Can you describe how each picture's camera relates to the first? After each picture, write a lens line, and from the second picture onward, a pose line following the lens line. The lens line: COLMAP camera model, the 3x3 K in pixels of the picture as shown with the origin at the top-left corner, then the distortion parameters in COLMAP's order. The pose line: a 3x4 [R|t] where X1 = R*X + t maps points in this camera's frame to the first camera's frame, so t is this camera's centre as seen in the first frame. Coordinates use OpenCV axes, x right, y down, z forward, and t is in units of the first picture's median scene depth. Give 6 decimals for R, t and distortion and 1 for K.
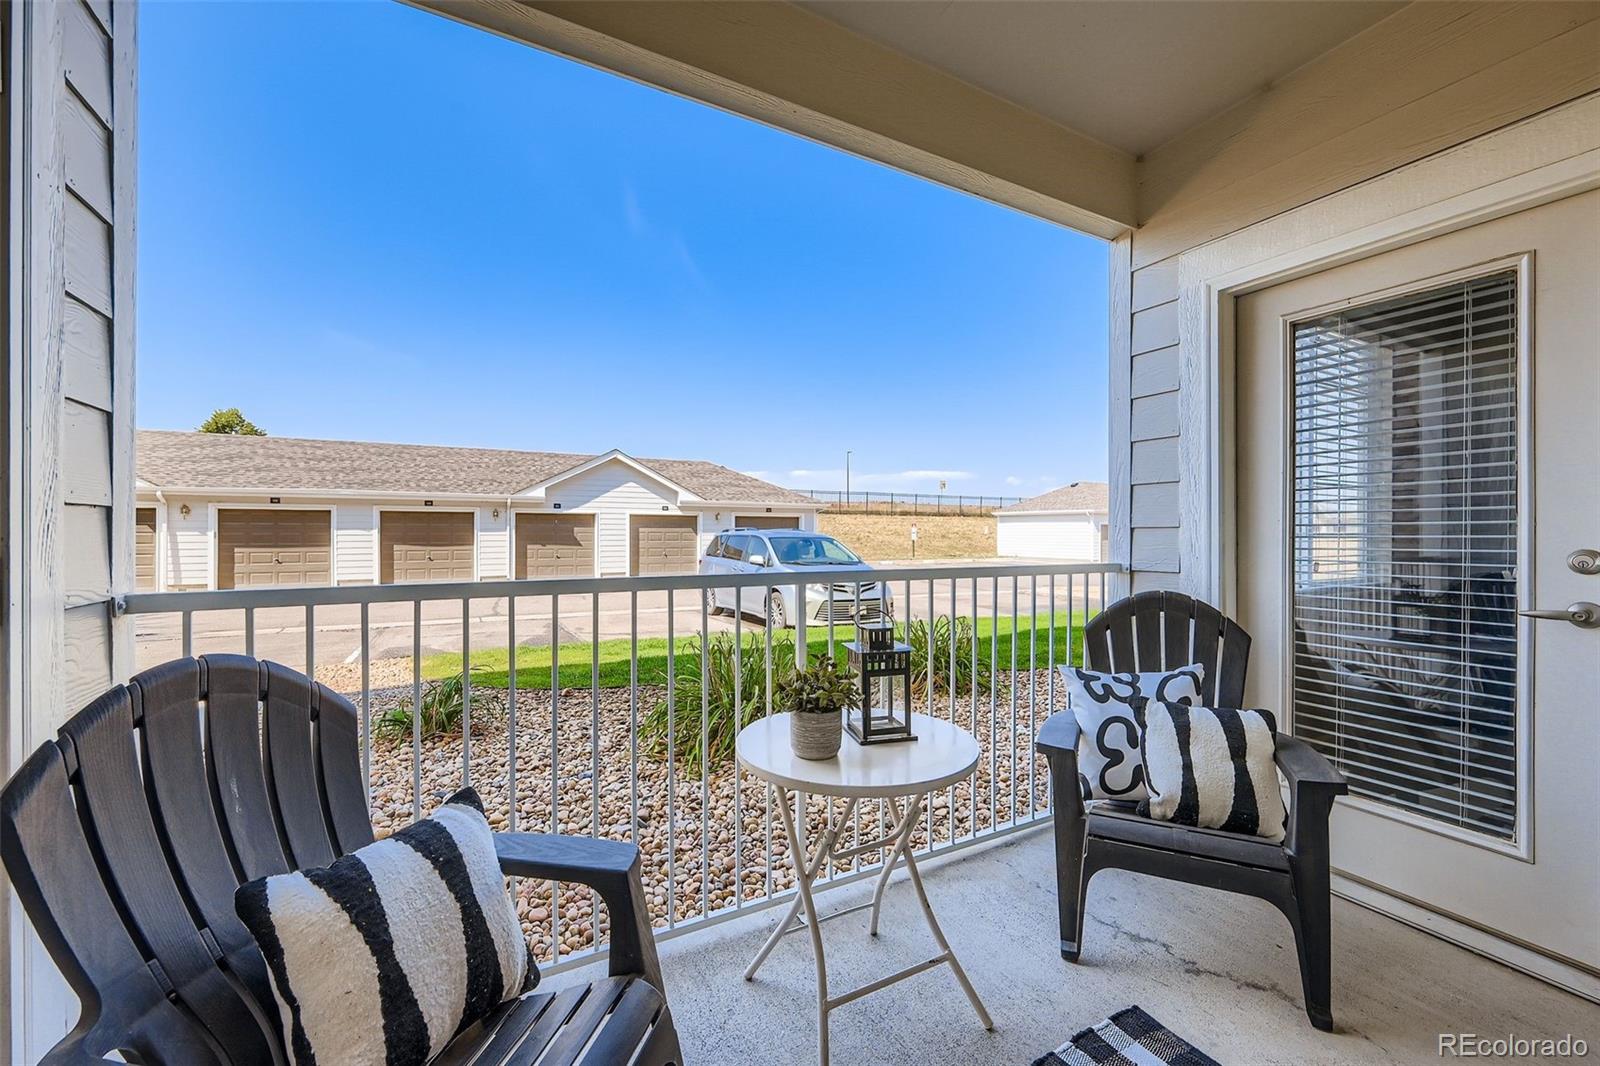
lens RADIAL K [[625.3, 0, 796.7], [0, 625.3, 535.0], [0, 0, 1]] dist [-0.002301, 0.000743]
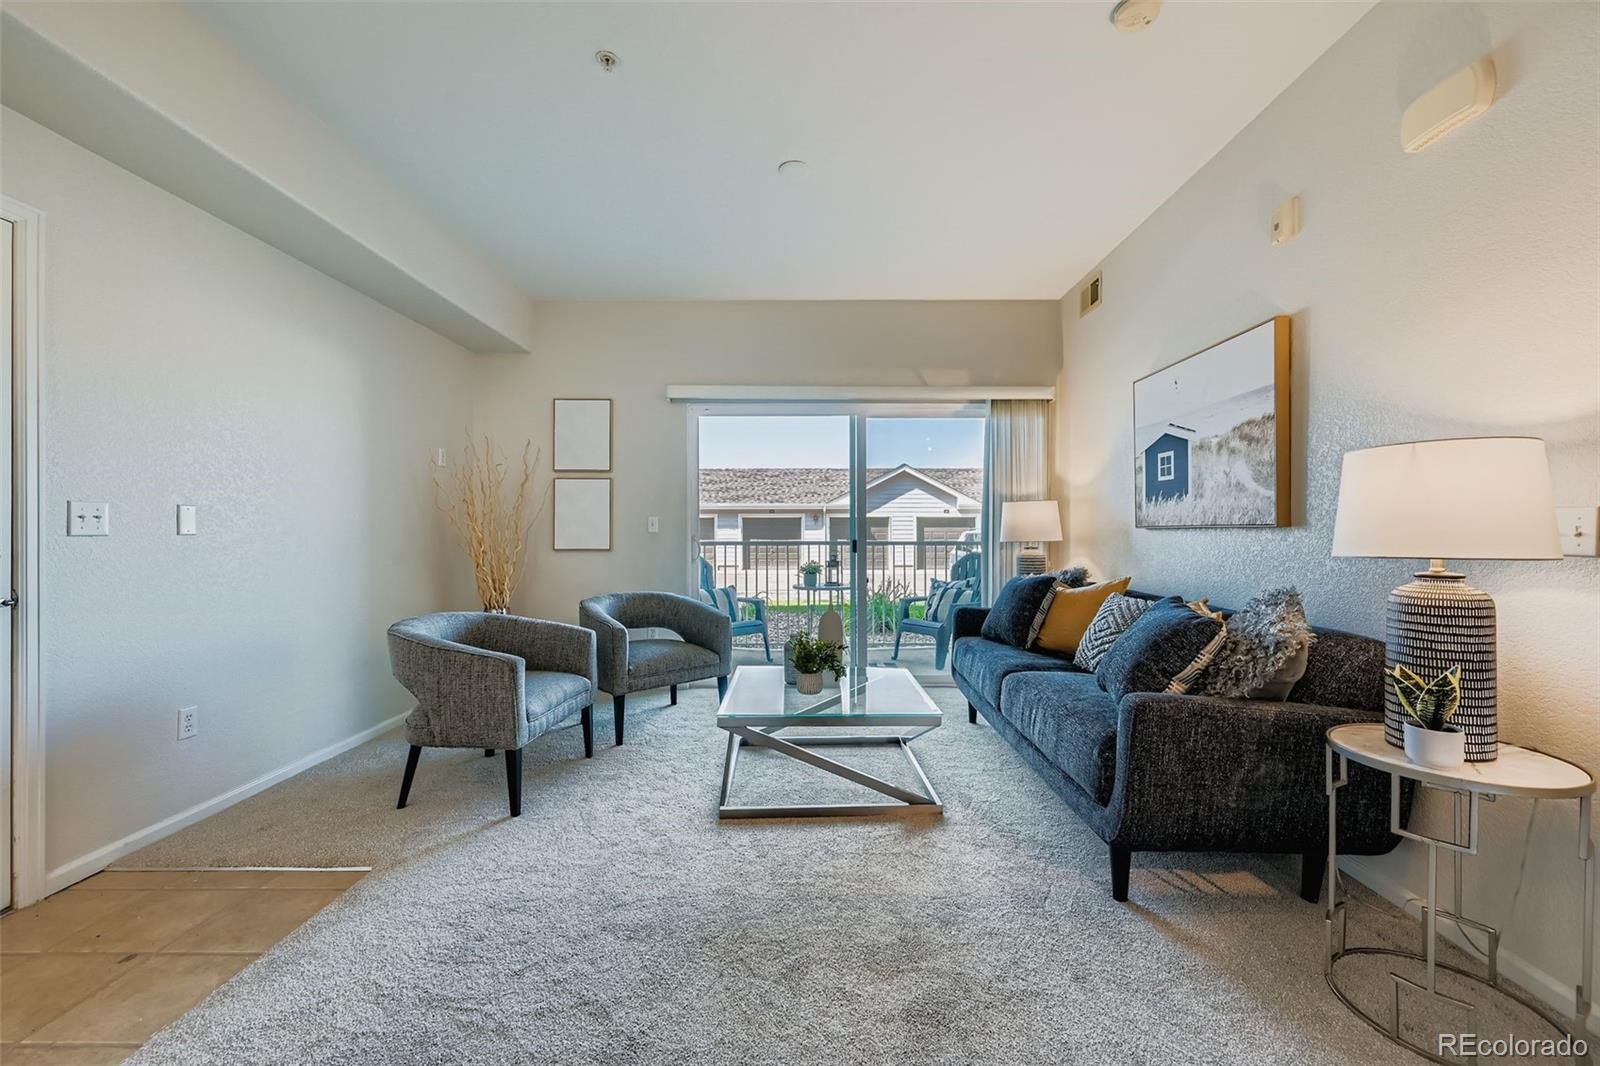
lens RADIAL K [[625.3, 0, 799.4], [0, 625.3, 533.4], [0, 0, 1]] dist [-0.002301, 0.000743]
pose [[0.876475, 0.000662, -0.481448, 0.118695], [-0.001164, 0.999999, -0.000744, -0.000388], [0.481447, 0.001213, 0.876474, -0.167631]]
